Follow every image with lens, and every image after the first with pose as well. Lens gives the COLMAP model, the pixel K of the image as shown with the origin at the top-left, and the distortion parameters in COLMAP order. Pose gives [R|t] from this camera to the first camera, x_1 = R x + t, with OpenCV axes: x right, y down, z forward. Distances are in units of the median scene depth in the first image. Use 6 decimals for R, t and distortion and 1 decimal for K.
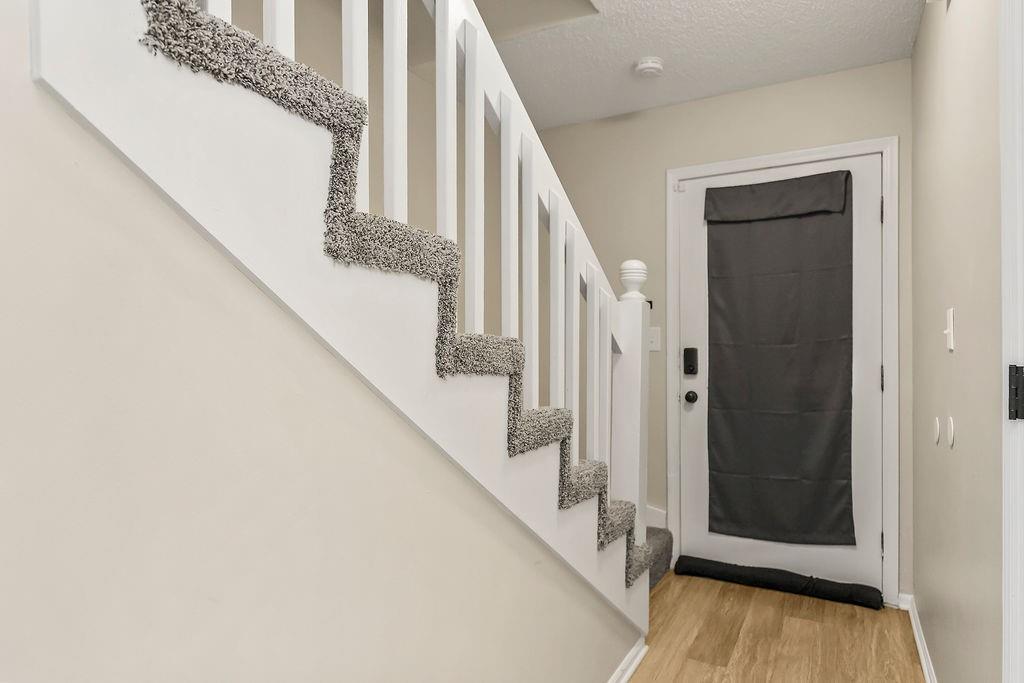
lens RADIAL K [[588.1, 0, 512.7], [0, 588.1, 346.9], [0, 0, 1]] dist [0.000453, 0.000053]
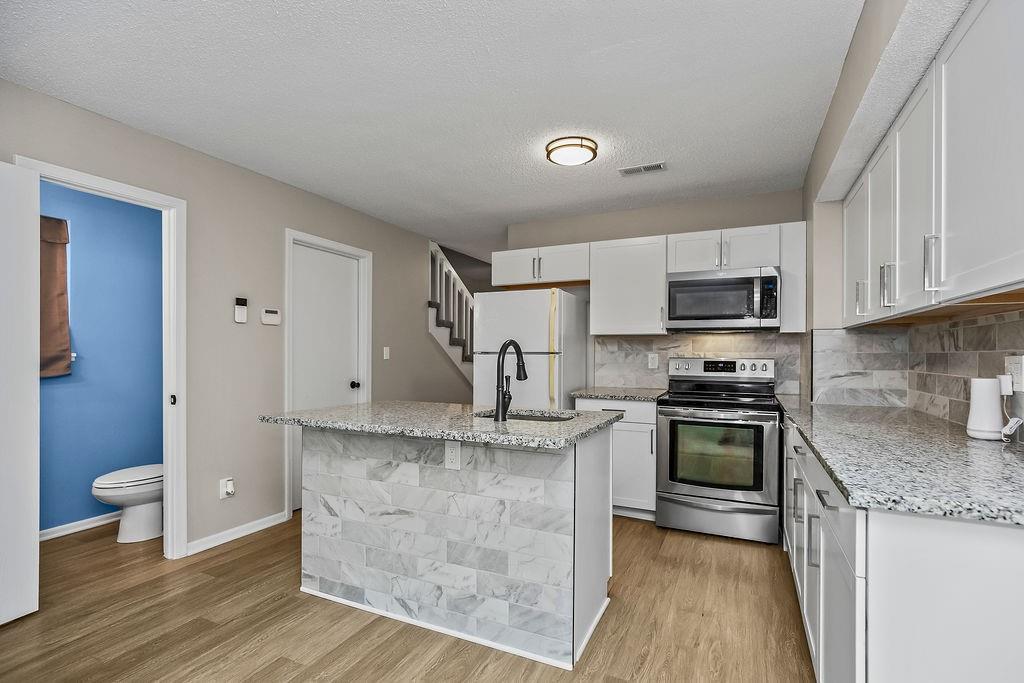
lens RADIAL K [[479.3, 0, 521.2], [0, 479.3, 355.3], [0, 0, 1]] dist [-0.003785, -0.000153]
pose [[0.996726, 0.004490, 0.080729, 0.034901], [-0.004901, 0.999976, 0.004895, -0.018816], [-0.080705, -0.005275, 0.996724, -1.689686]]
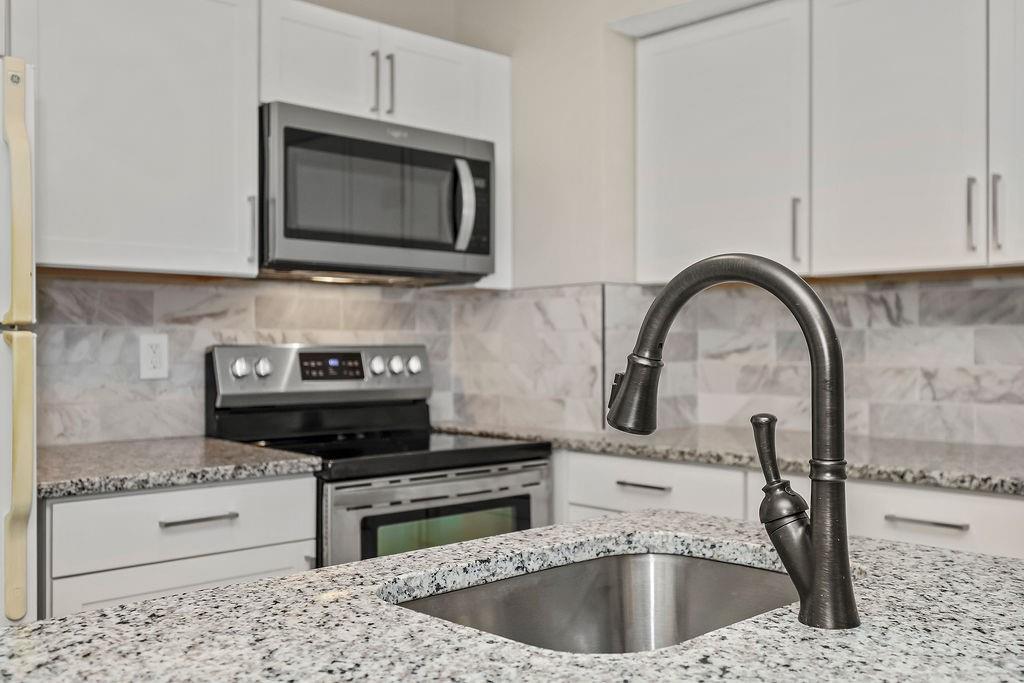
lens RADIAL K [[1004.2, 0, 528.3], [0, 1004.2, 341.9], [0, 0, 1]] dist [0.017196, 0.010463]
pose [[0.286002, 0.002301, 0.958226, -0.320461], [0.000365, 0.999997, -0.002511, -0.006882], [-0.958229, 0.001068, 0.286000, -0.897667]]
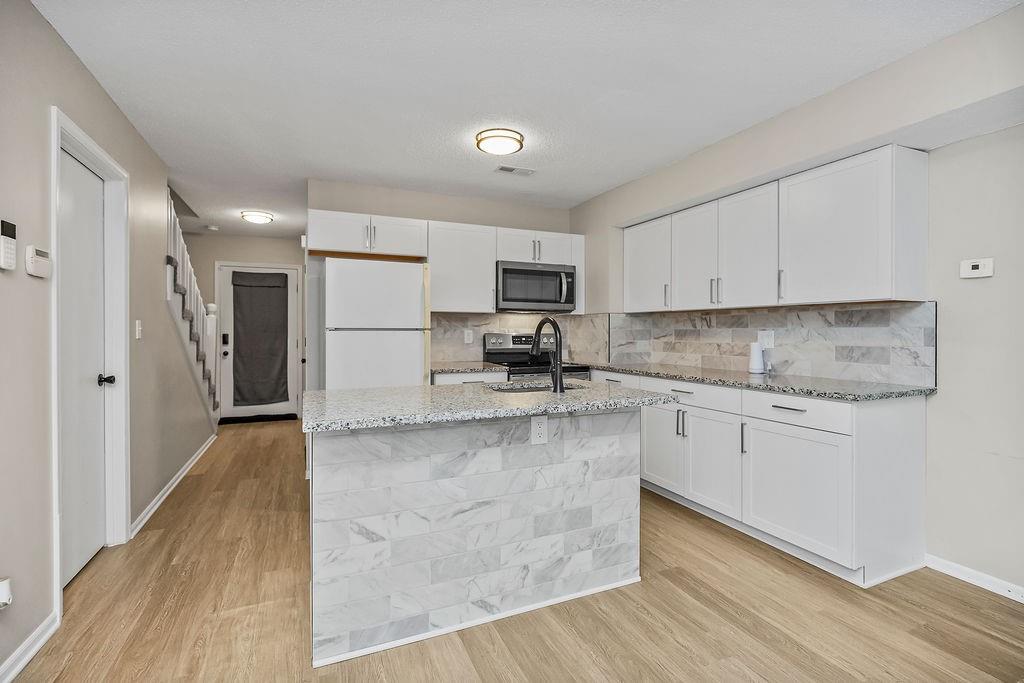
lens RADIAL K [[473.9, 0, 514.2], [0, 473.9, 334.9], [0, 0, 1]] dist [-0.004927, -0.000175]
pose [[0.593393, -0.003891, 0.804903, -0.663333], [-0.003525, 0.999966, 0.007433, -0.014236], [-0.804905, -0.007247, 0.593360, -1.333058]]
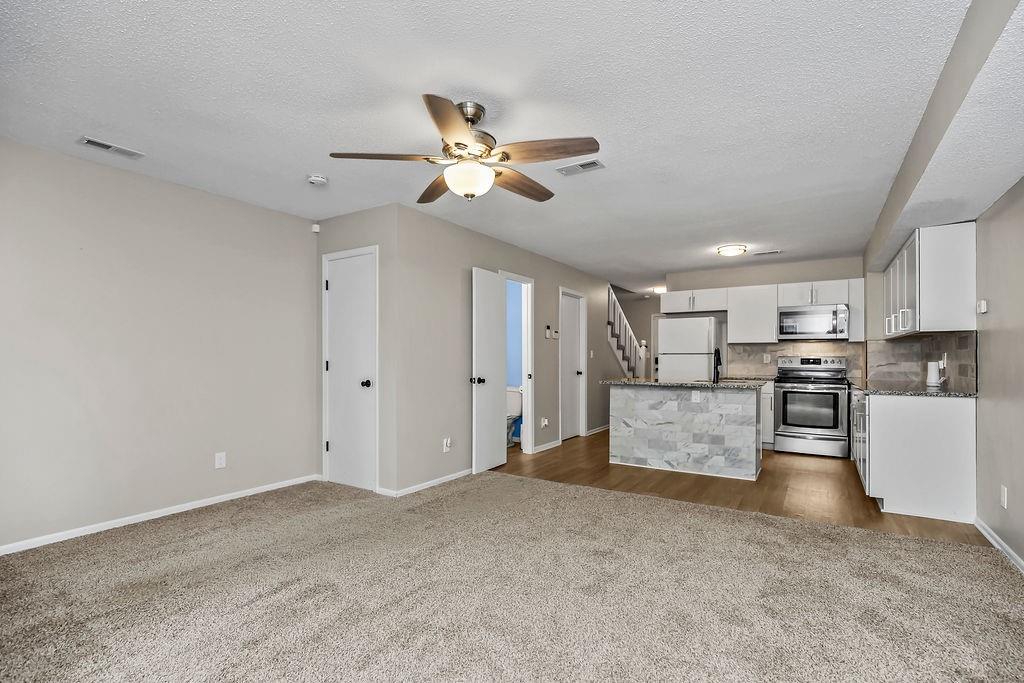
lens RADIAL K [[483.3, 0, 513.5], [0, 483.3, 356.3], [0, 0, 1]] dist [-0.002760, -0.000260]
pose [[0.998917, 0.003312, -0.046401, -0.620095], [-0.003294, 0.999994, 0.000475, -0.003950], [0.046402, -0.000322, 0.998923, -2.773397]]
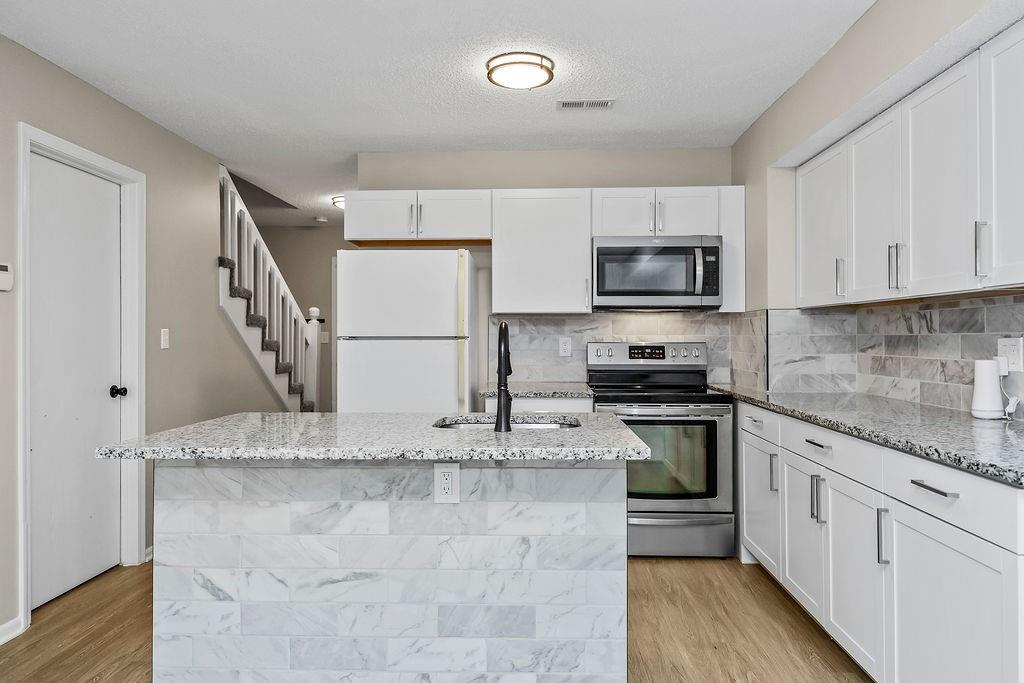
lens RADIAL K [[670.7, 0, 514.3], [0, 670.7, 334.2], [0, 0, 1]] dist [0.008673, -0.001653]
pose [[0.887352, 0.000304, 0.461092, -0.299831], [0.001003, 0.999996, -0.002589, -0.021732], [-0.461091, 0.002760, 0.887348, -1.627859]]
